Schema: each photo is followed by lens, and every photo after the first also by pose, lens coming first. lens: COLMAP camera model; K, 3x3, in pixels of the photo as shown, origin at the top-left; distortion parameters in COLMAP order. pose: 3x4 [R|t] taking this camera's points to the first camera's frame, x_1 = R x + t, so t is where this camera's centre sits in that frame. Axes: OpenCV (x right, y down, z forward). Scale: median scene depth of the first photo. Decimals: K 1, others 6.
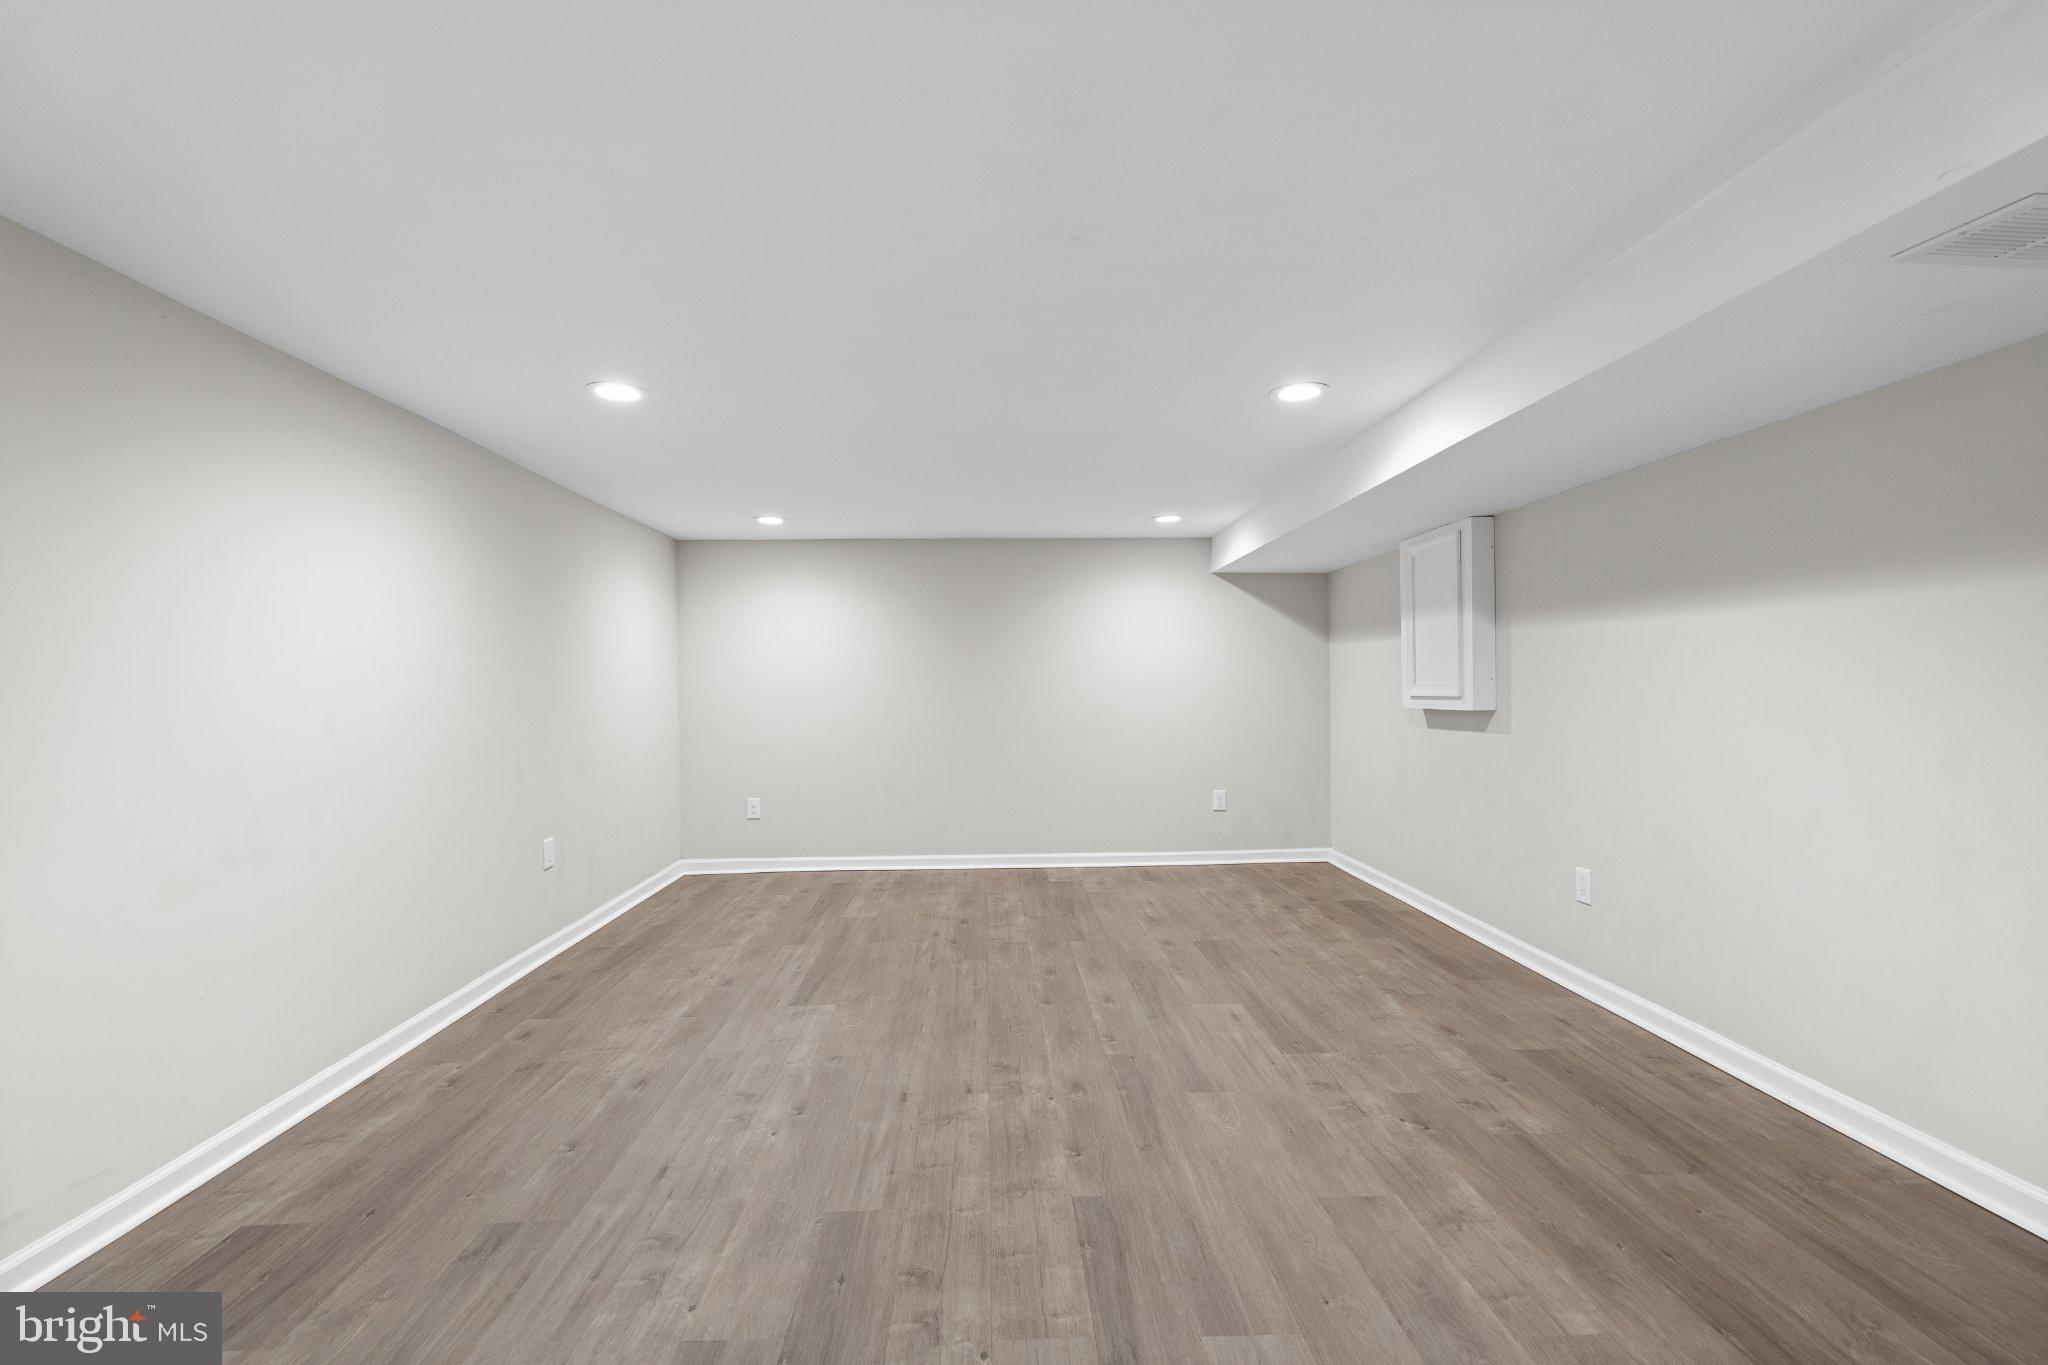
lens RADIAL K [[903.9, 0, 1023.8], [0, 903.9, 684.2], [0, 0, 1]] dist [-0.006937, 0.000867]
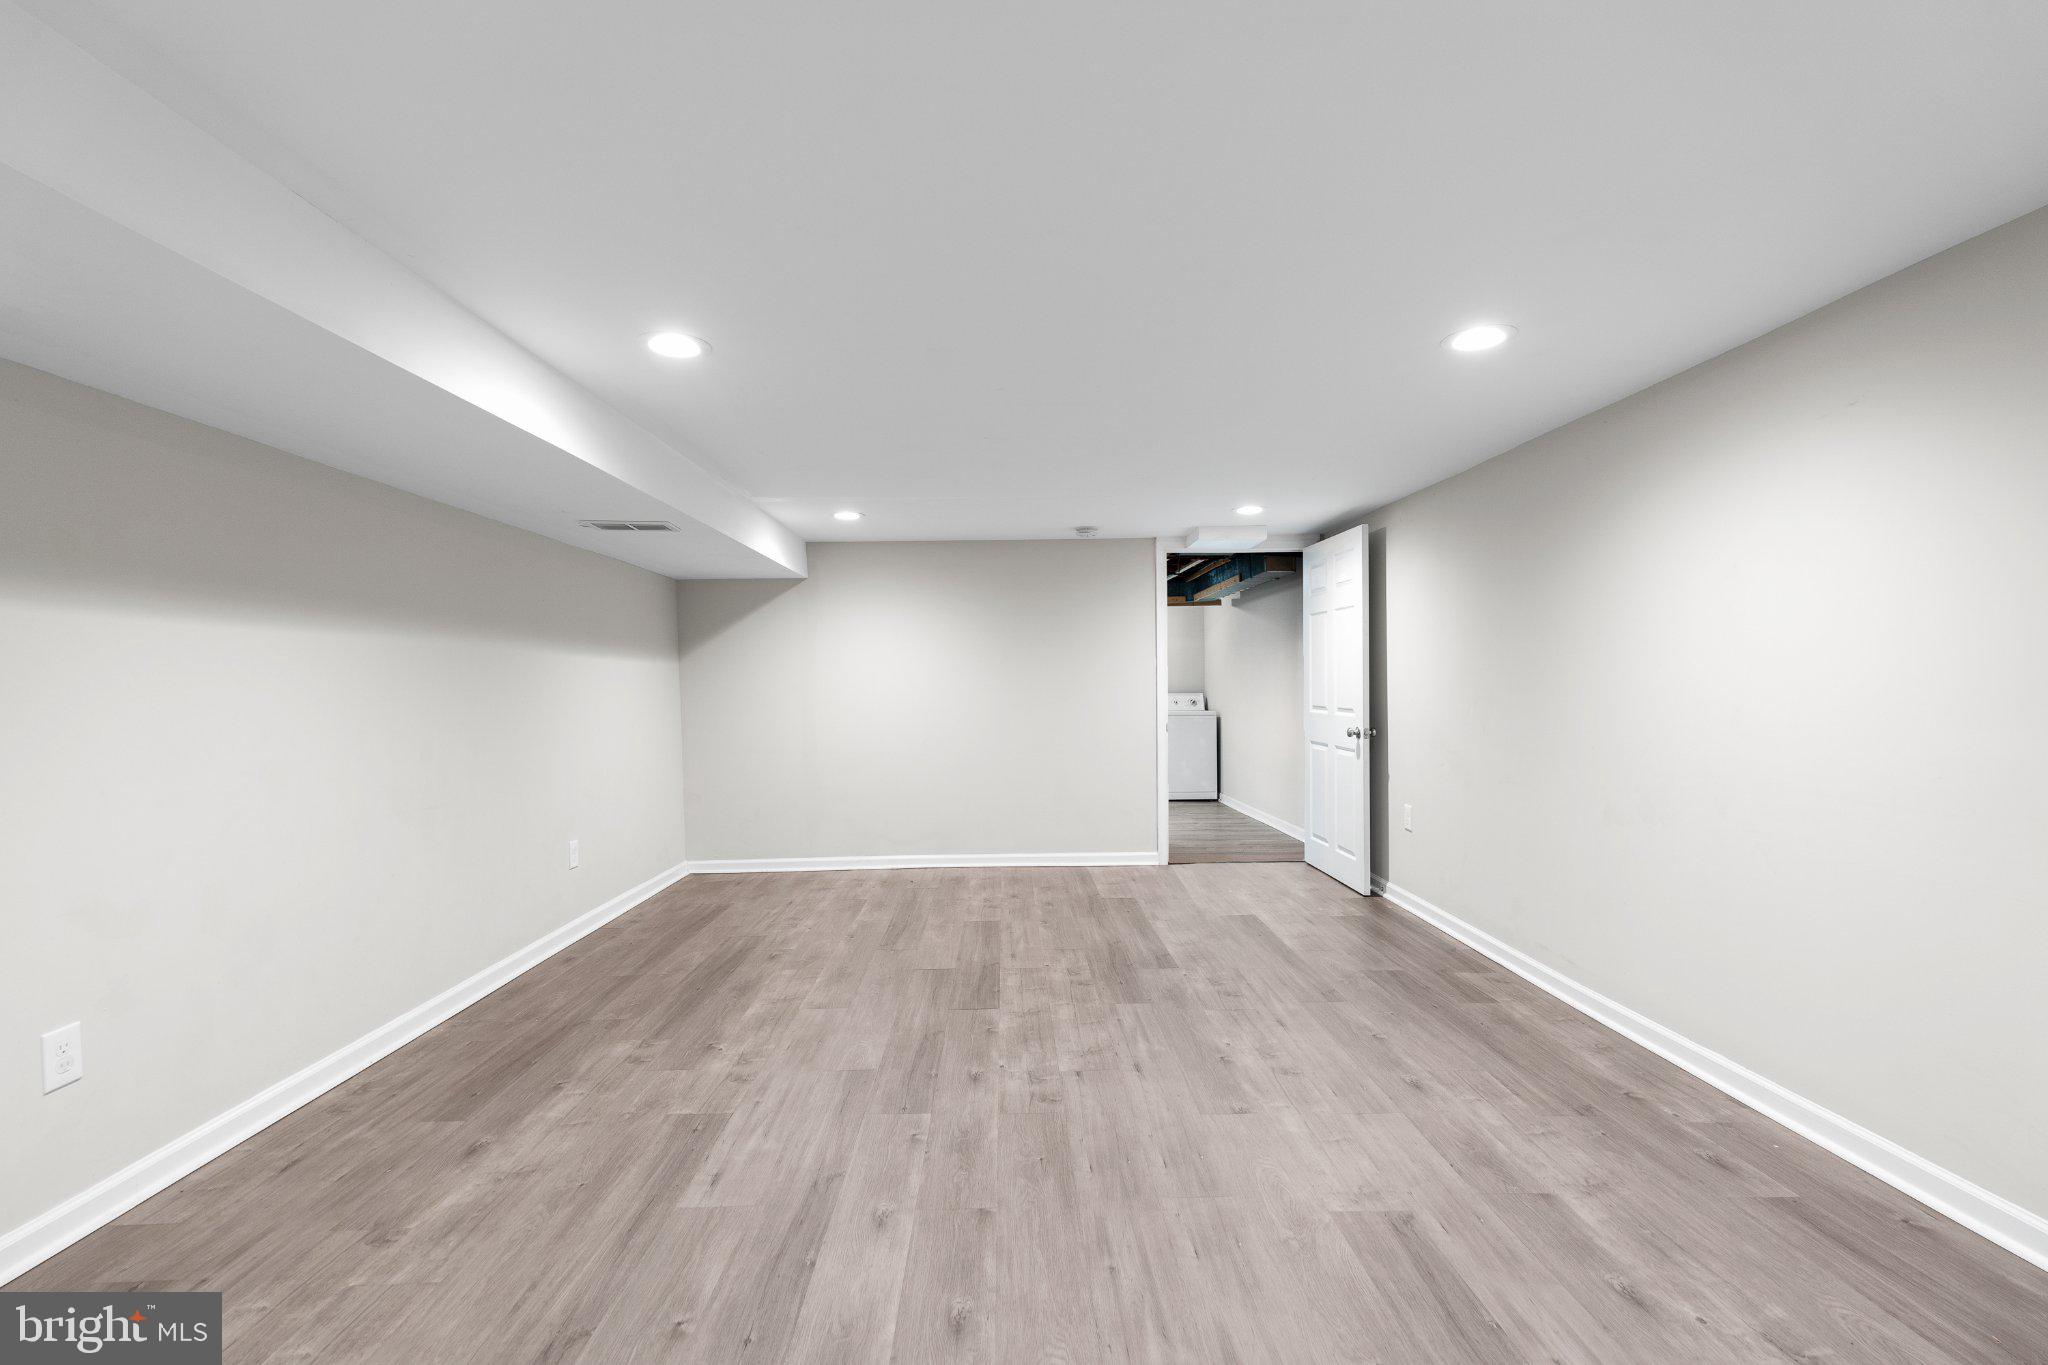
lens RADIAL K [[903.9, 0, 1023.8], [0, 903.9, 683.1], [0, 0, 1]] dist [-0.006937, 0.000867]
pose [[-0.999511, 0.023877, 0.020202, -0.028142], [0.023859, 0.999715, -0.001160, -0.005092], [-0.020224, -0.000678, -0.999795, 1.995515]]
